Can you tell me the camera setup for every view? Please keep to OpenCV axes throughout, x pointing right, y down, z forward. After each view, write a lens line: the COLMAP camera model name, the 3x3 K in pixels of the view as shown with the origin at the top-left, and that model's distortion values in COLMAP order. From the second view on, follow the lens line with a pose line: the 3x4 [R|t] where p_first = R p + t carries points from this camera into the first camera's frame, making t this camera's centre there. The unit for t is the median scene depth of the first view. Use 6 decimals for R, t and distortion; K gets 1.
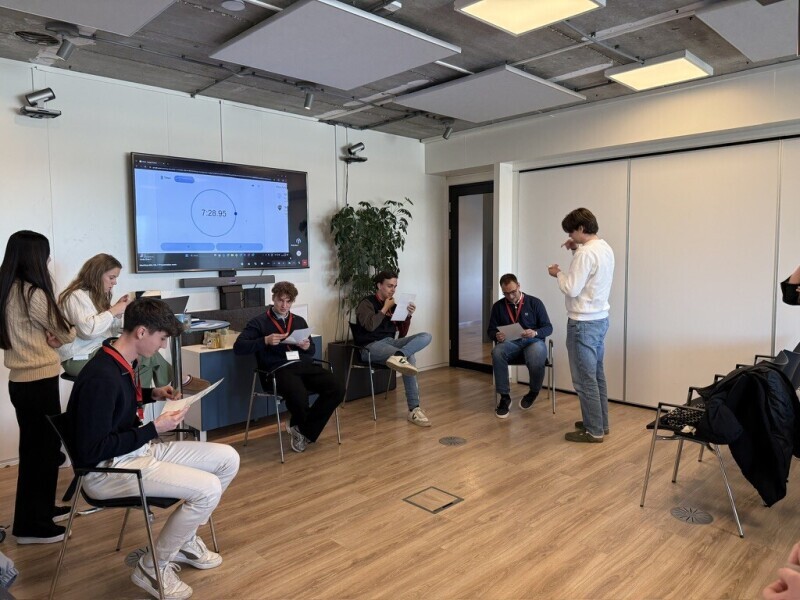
lens RADIAL K [[564.6, 0, 400.1], [0, 564.6, 291.9], [0, 0, 1]] dist [0.080770, -0.101655]
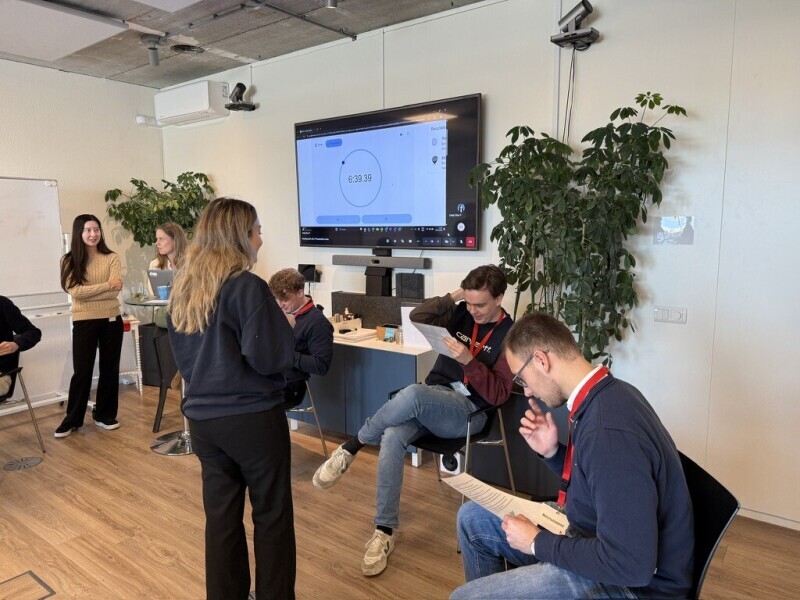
lens RADIAL K [[568.4, 0, 400.4], [0, 568.4, 304.9], [0, 0, 1]] dist [0.055874, -0.069251]
pose [[0.150497, 0.144608, -0.977977, 0.547203], [-0.063407, 0.988619, 0.136424, -0.076084], [0.986575, 0.041480, 0.157954, 0.980342]]
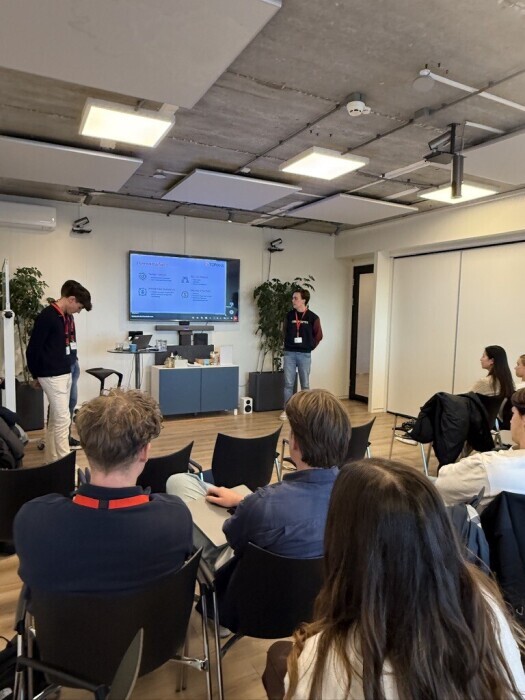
lens RADIAL K [[467.4, 0, 261.5], [0, 467.4, 353.6], [0, 0, 1]] dist [0.001363, 0.002423]
pose [[0.957823, 0.054637, -0.282117, 0.310675], [-0.050949, 0.998493, 0.020396, 0.016040], [0.282807, -0.005162, 0.959163, -0.231652]]
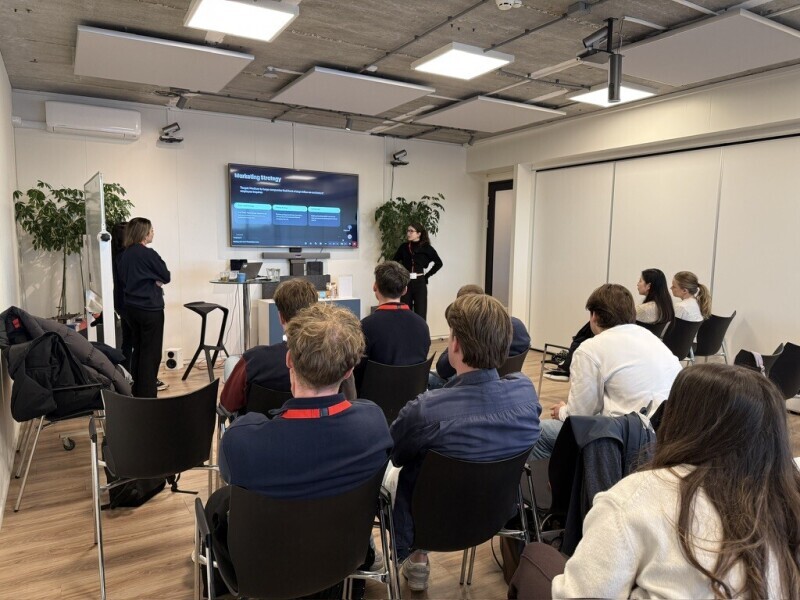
lens RADIAL K [[562.2, 0, 398.9], [0, 562.2, 308.1], [0, 0, 1]] dist [0.074750, -0.100025]
pose [[0.971805, 0.047460, -0.230960, 0.288113], [-0.036850, 0.998067, 0.050043, 0.033260], [0.232889, -0.040121, 0.971675, -0.304430]]
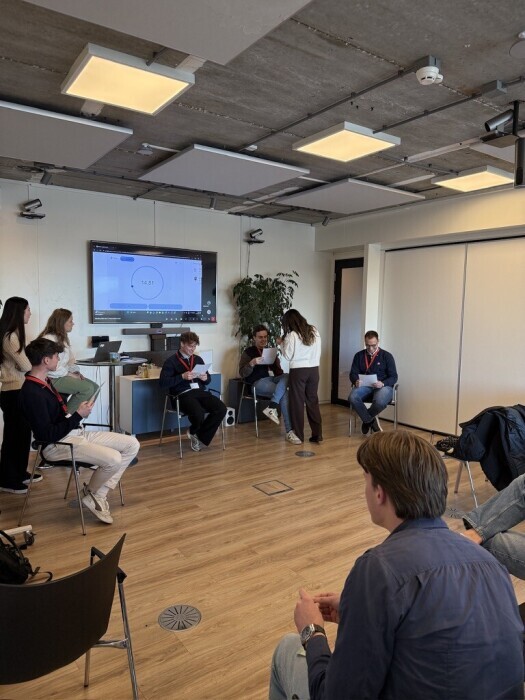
lens RADIAL K [[489.2, 0, 259.3], [0, 489.2, 351.1], [0, 0, 1]] dist [0.081219, -0.096973]
pose [[0.986919, 0.038677, -0.156509, 0.151317], [-0.035257, 0.999076, 0.024568, -0.008659], [0.157315, -0.018728, 0.987371, -0.170445]]
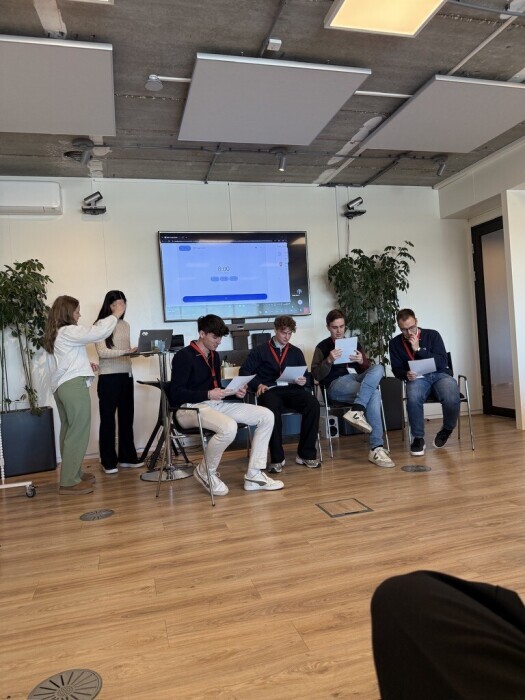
lens RADIAL K [[494.0, 0, 261.2], [0, 494.0, 348.9], [0, 0, 1]] dist [0.080770, -0.101655]
pose [[0.873484, -0.047822, -0.484499, 0.273107], [0.024260, 0.998203, -0.054788, 0.094025], [0.486249, 0.036102, 0.873074, 0.108134]]
